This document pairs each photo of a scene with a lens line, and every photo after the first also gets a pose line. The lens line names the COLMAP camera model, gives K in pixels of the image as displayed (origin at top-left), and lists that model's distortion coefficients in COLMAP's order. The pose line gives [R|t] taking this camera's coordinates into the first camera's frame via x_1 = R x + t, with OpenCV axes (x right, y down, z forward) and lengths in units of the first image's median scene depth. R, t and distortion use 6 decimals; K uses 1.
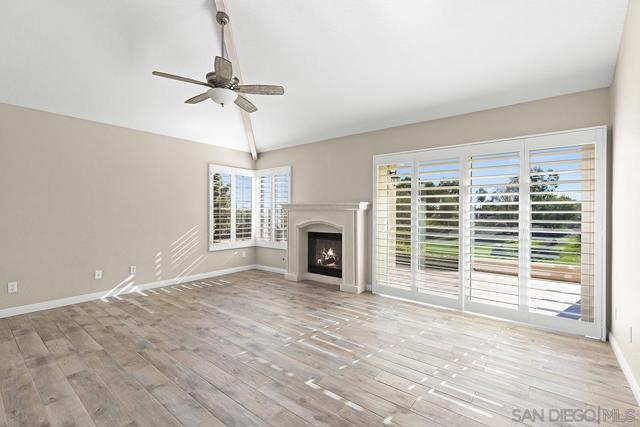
lens RADIAL K [[289.4, 0, 321.8], [0, 289.4, 213.5], [0, 0, 1]] dist [0.015853, -0.000513]
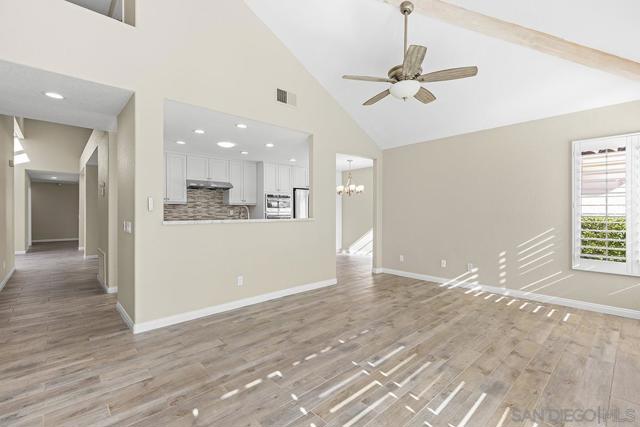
lens RADIAL K [[289.4, 0, 324.1], [0, 289.4, 212.6], [0, 0, 1]] dist [0.015853, -0.000513]
pose [[-0.147796, 0.001071, -0.989017, 0.633505], [-0.005716, 0.999982, 0.001937, -0.001614], [0.989001, 0.005940, -0.147787, 0.875324]]
